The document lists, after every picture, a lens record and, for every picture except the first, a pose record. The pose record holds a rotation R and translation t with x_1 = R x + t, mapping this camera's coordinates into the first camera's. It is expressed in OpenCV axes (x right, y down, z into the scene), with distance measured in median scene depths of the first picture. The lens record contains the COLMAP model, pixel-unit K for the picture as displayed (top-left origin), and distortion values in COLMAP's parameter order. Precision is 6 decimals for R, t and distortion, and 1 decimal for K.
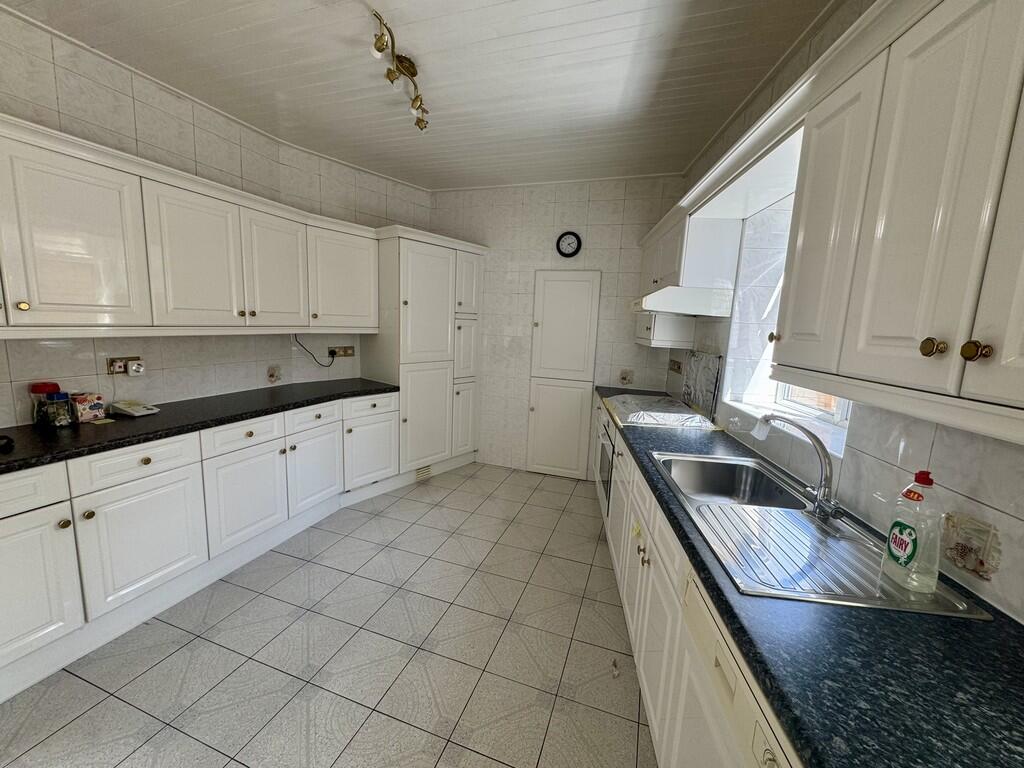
lens RADIAL K [[408.6, 0, 511.5], [0, 408.6, 383.7], [0, 0, 1]] dist [-0.001008, -0.000401]
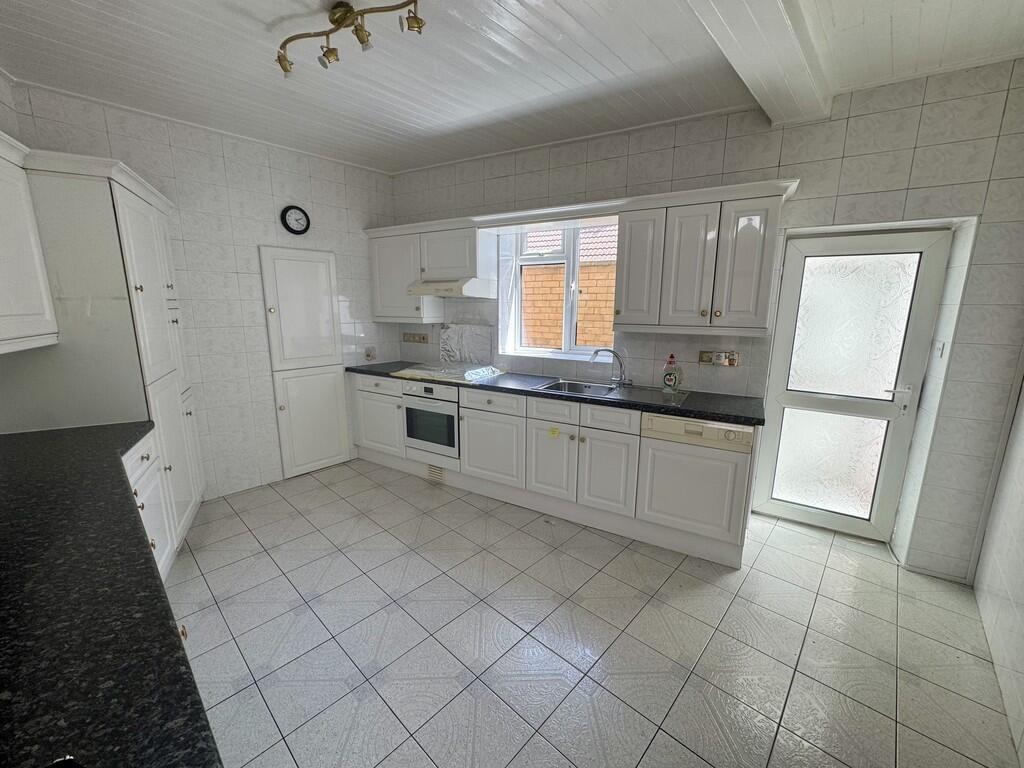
lens RADIAL K [[408.6, 0, 511.0], [0, 408.6, 383.6], [0, 0, 1]] dist [-0.001008, -0.000401]
pose [[0.408791, -0.217040, 0.886444, -0.568474], [0.151445, 0.973975, 0.168632, -0.068113], [-0.899975, 0.065312, 0.431022, 0.204493]]
